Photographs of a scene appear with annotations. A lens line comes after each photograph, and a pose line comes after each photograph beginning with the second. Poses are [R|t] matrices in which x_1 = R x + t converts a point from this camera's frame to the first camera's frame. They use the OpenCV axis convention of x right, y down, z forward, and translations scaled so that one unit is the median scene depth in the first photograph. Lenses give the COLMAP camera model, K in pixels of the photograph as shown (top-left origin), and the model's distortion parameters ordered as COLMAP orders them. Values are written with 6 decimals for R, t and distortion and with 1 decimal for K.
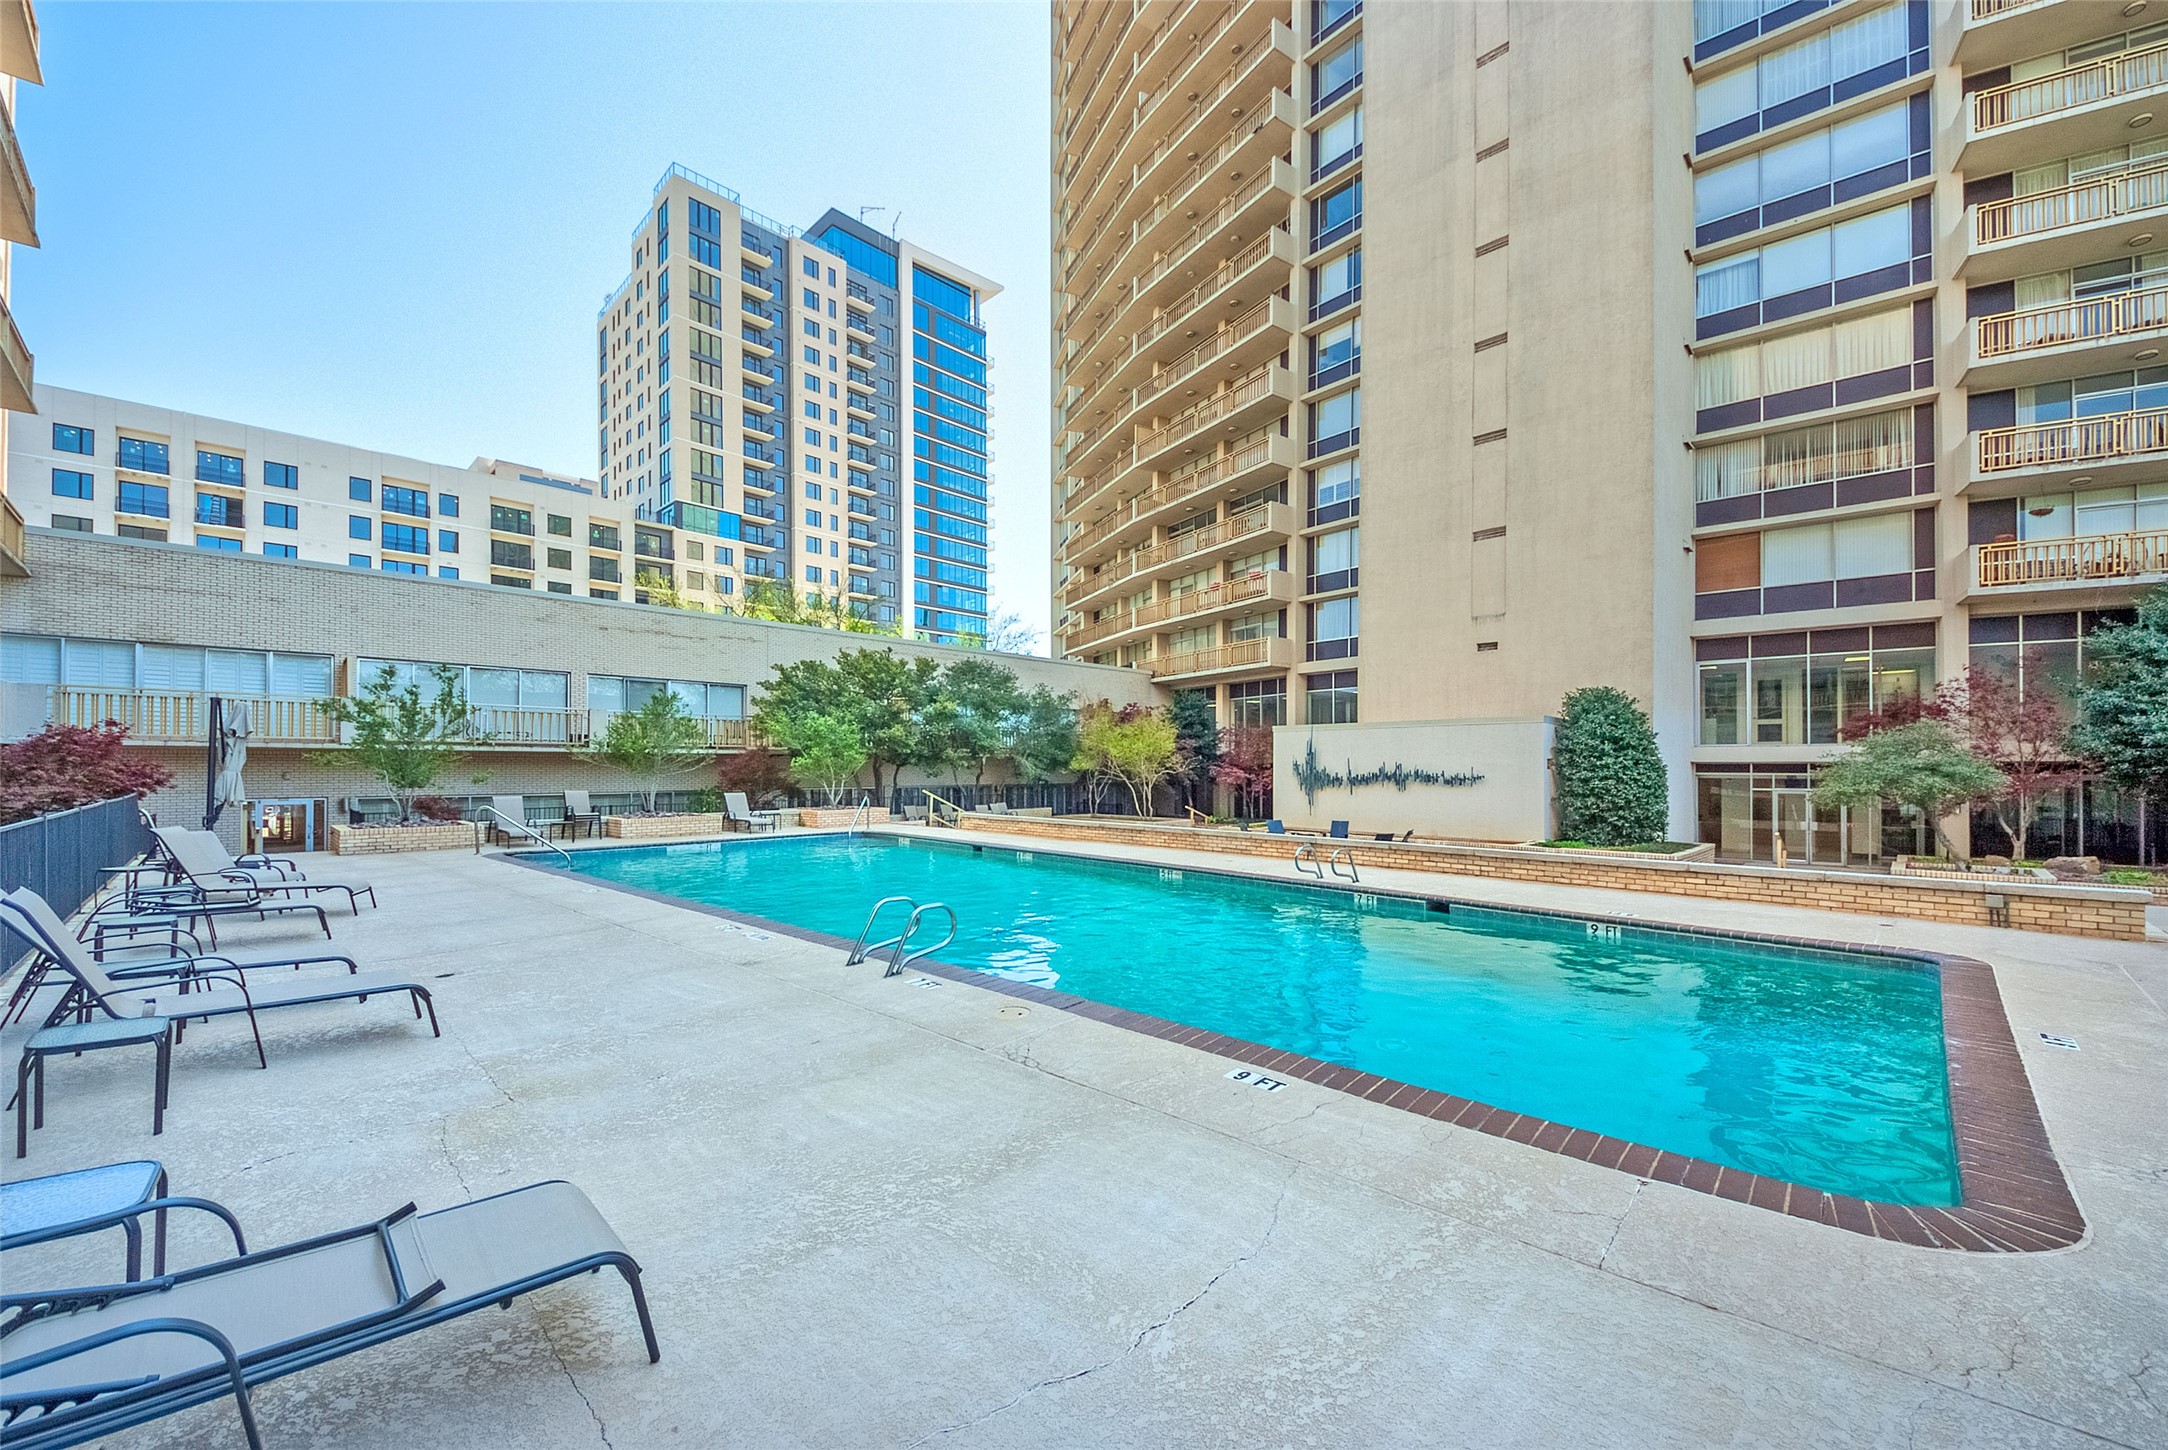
lens RADIAL K [[803.3, 0, 1094.4], [0, 803.3, 766.4], [0, 0, 1]] dist [0.049117, -0.029117]
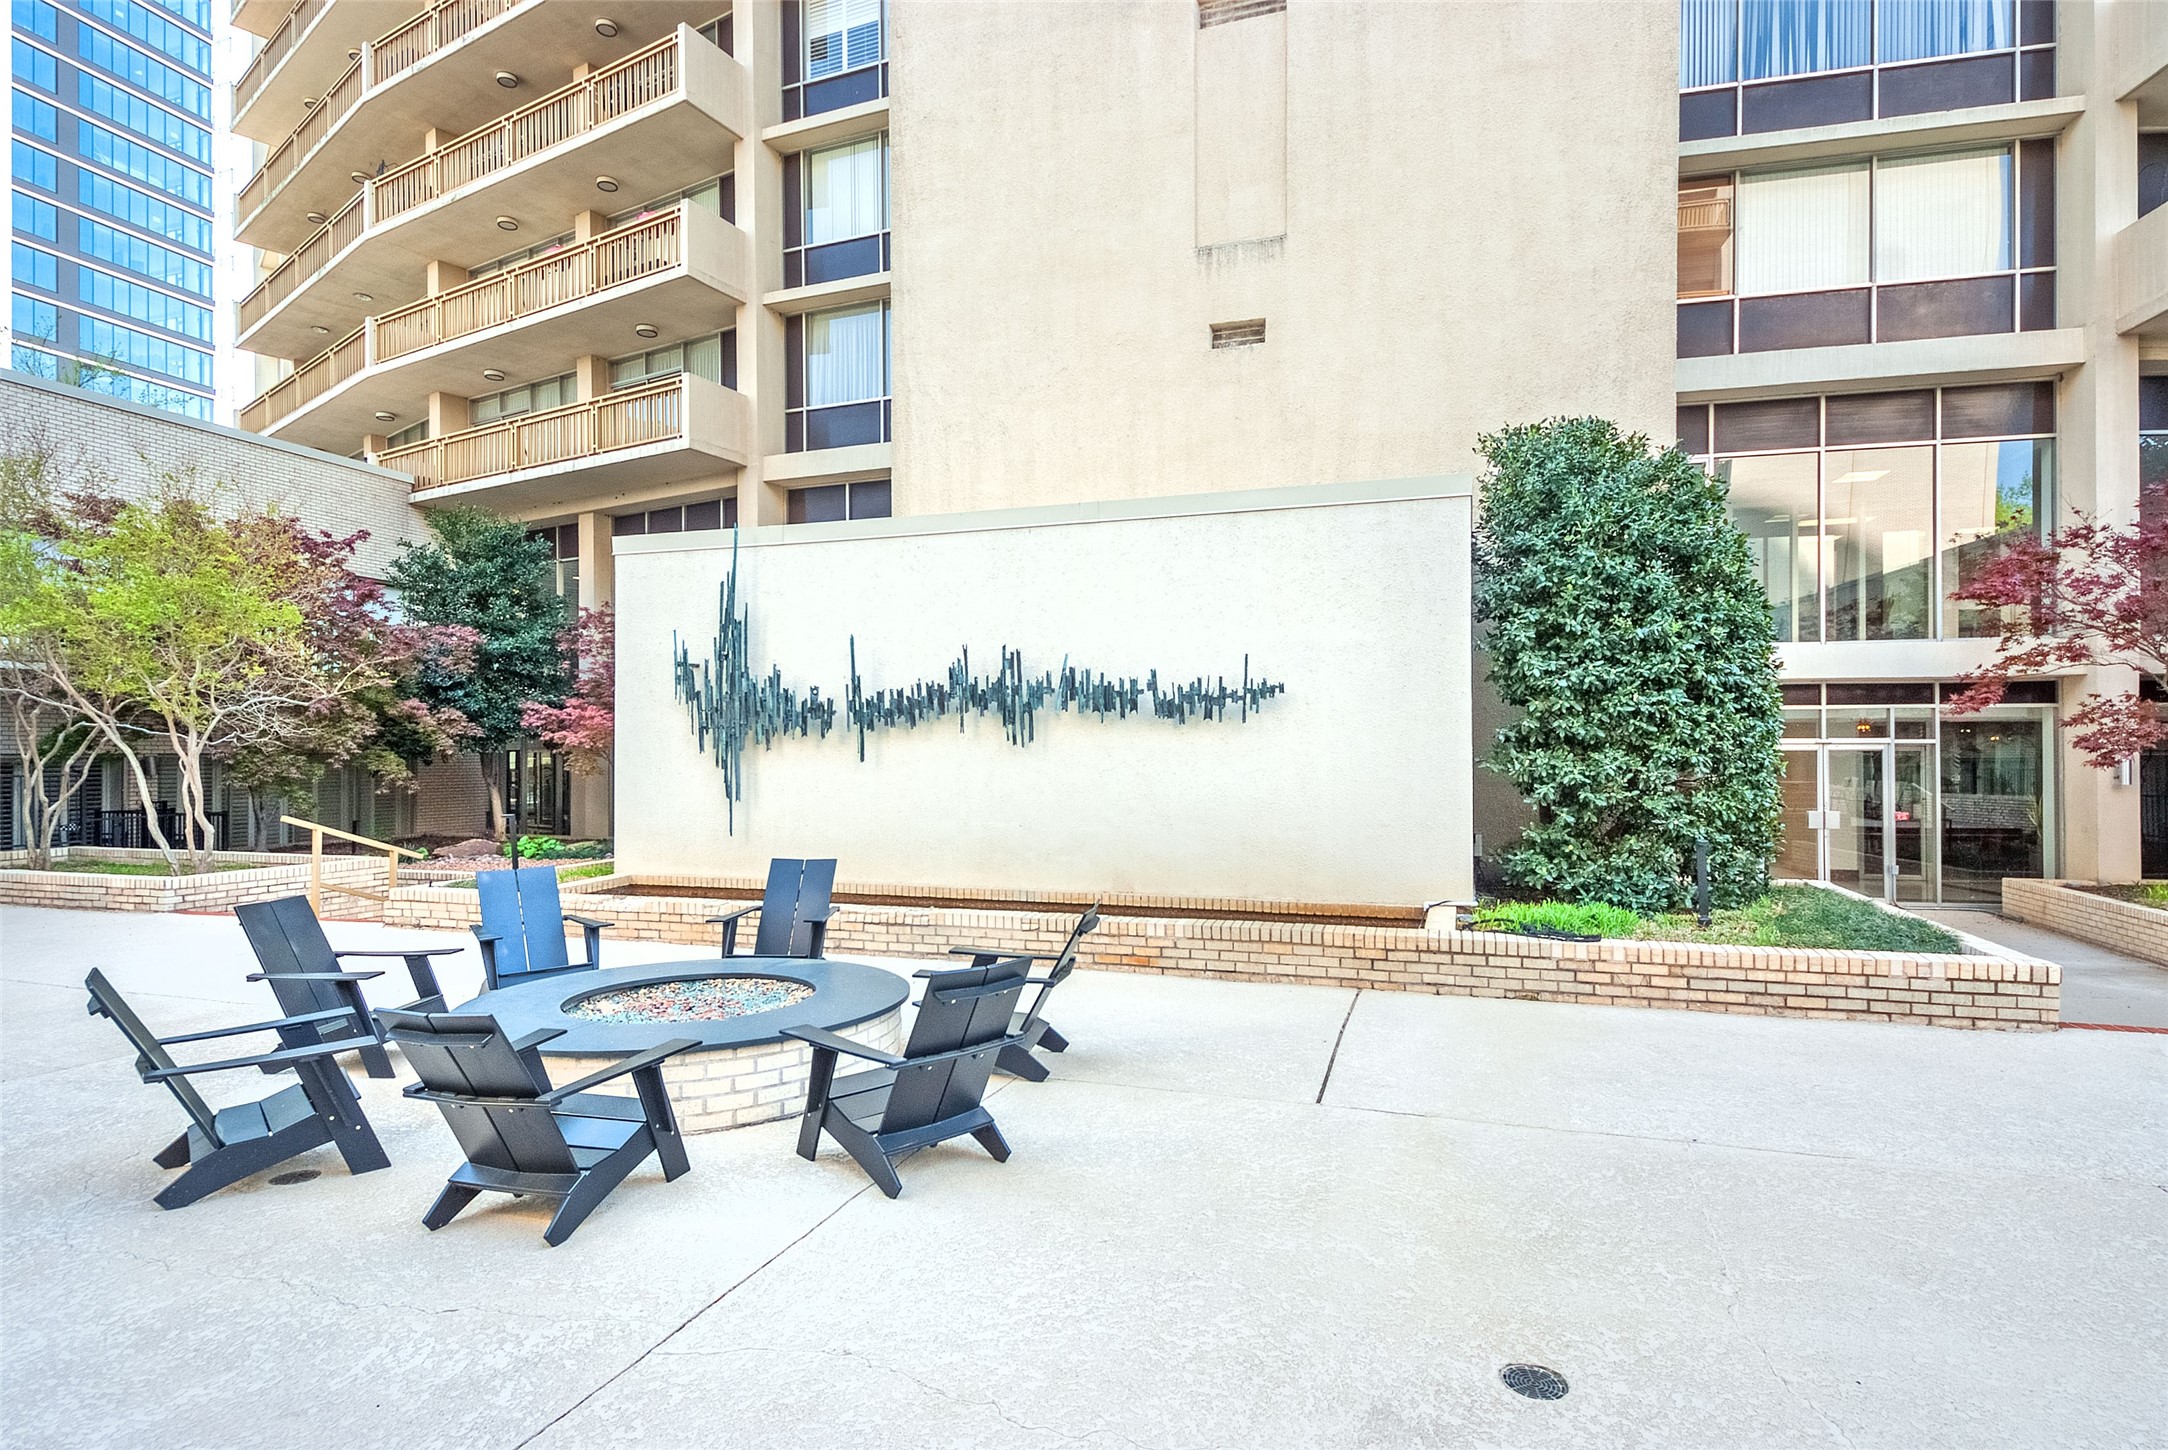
lens RADIAL K [[1160.6, 0, 1074.7], [0, 1160.6, 737.2], [0, 0, 1]] dist [0.056169, -0.043489]
pose [[0.904005, -0.001725, 0.427518, 0.138750], [0.004647, 0.999972, -0.005791, 0.019749], [-0.427497, 0.007222, 0.903988, 0.390312]]
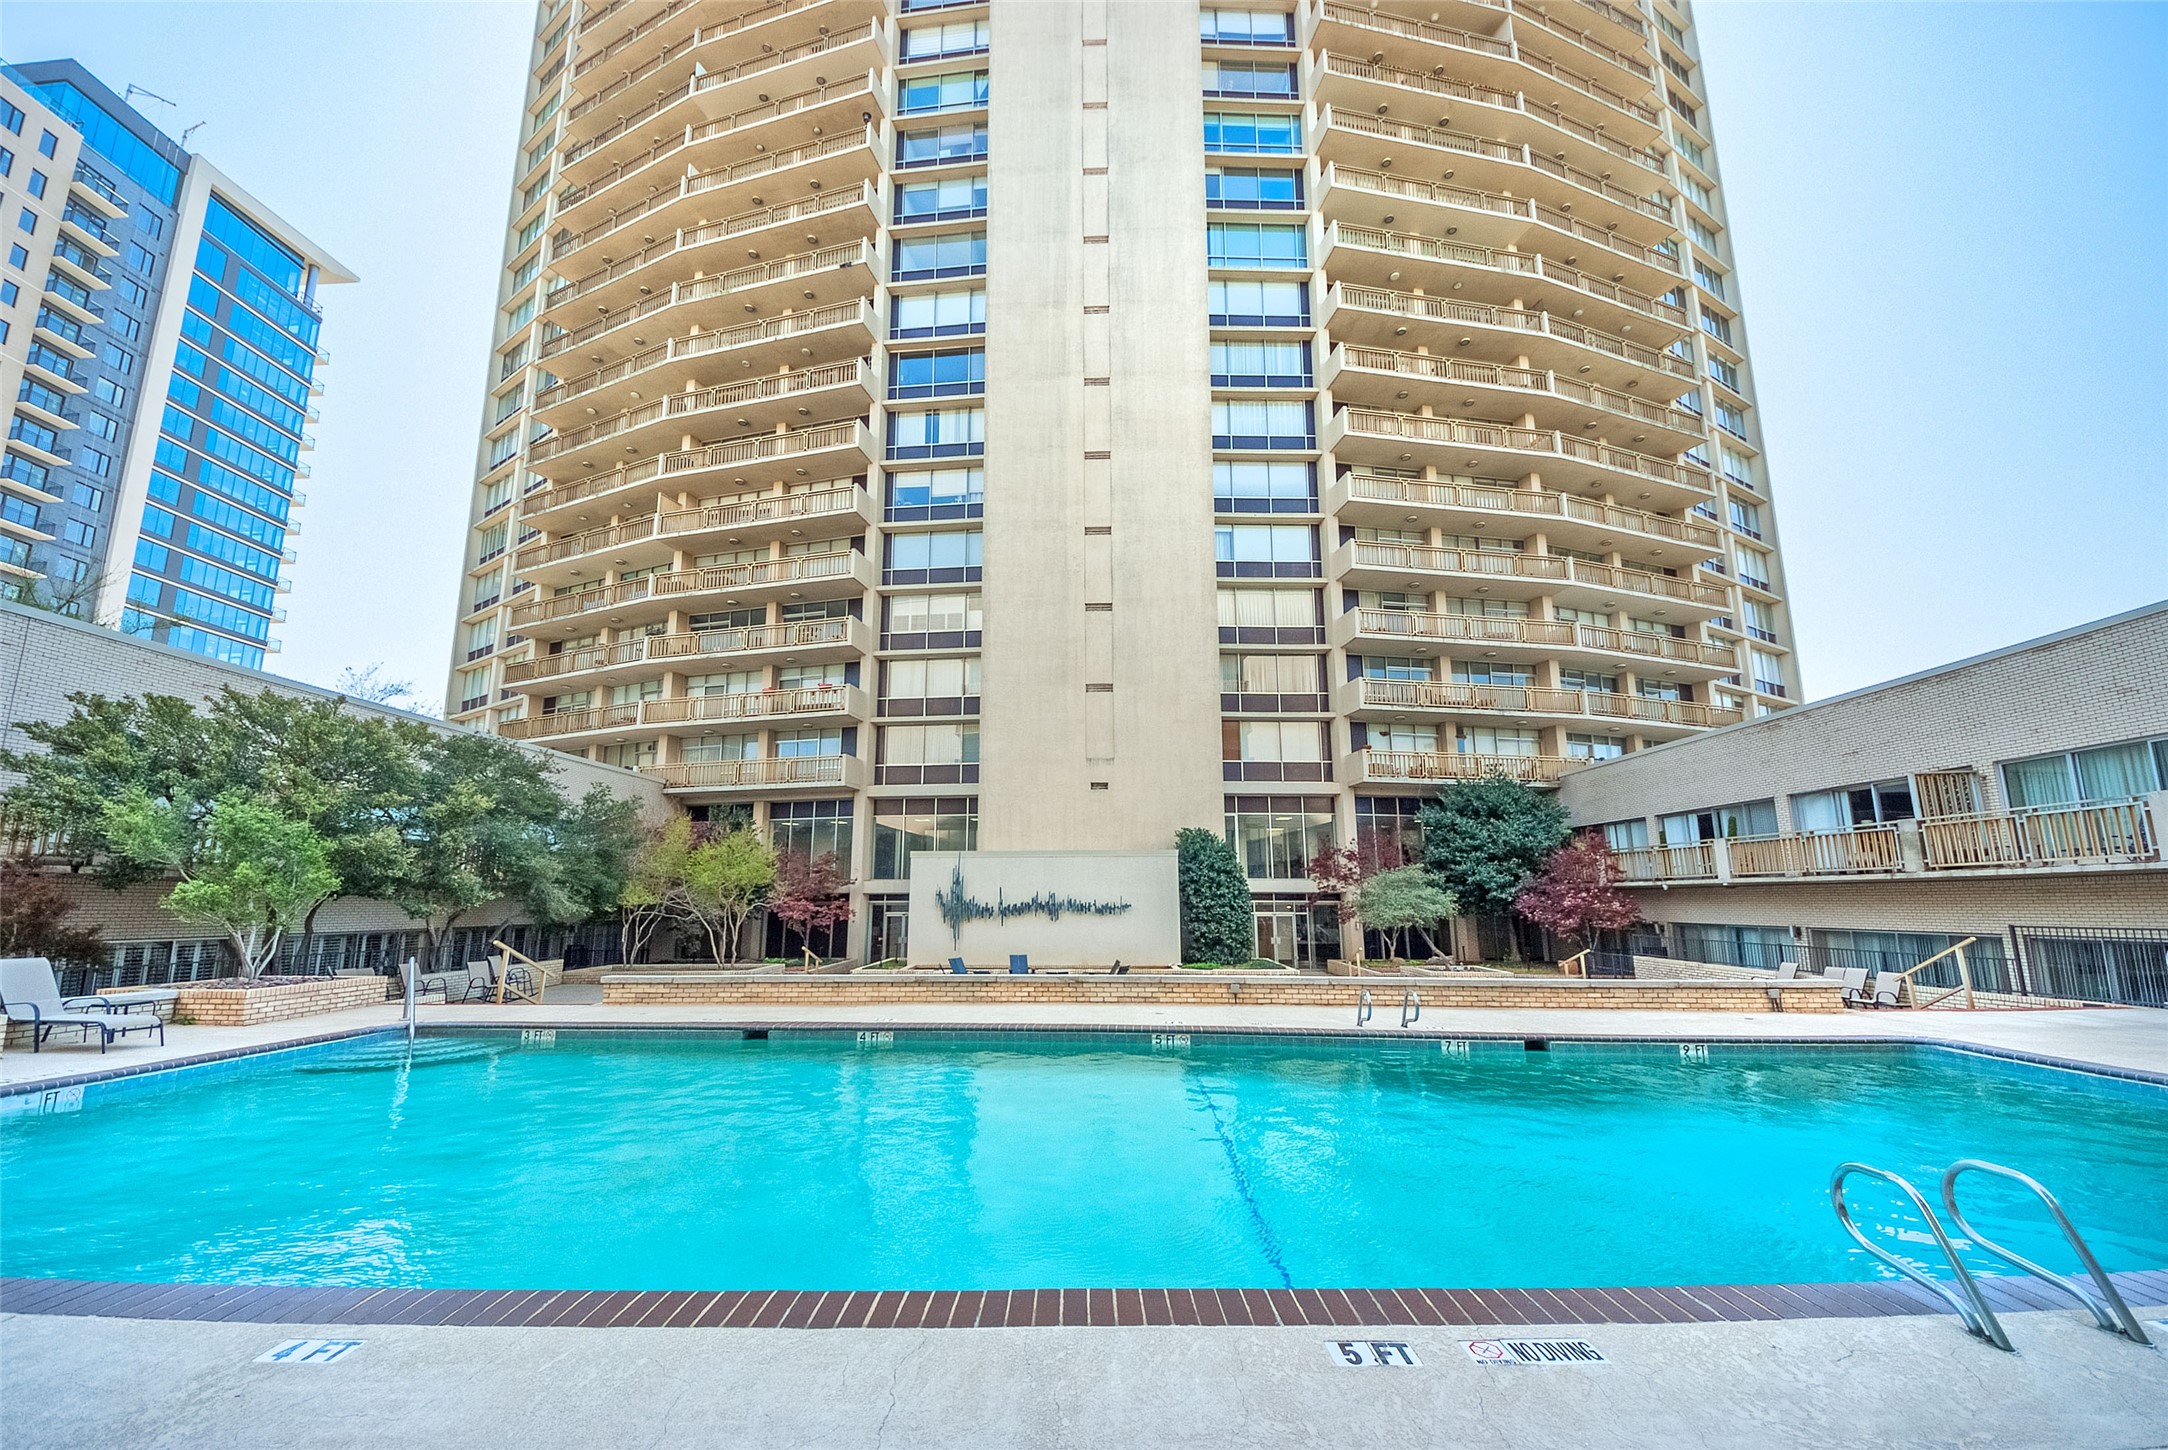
lens RADIAL K [[773.8, 0, 1076.1], [0, 773.8, 775.7], [0, 0, 1]] dist [0.024231, -0.011960]
pose [[0.750032, 0.098918, 0.653963, -0.157589], [0.002018, 0.988406, -0.151821, -0.000984], [-0.661399, 0.115190, 0.741136, 0.160404]]
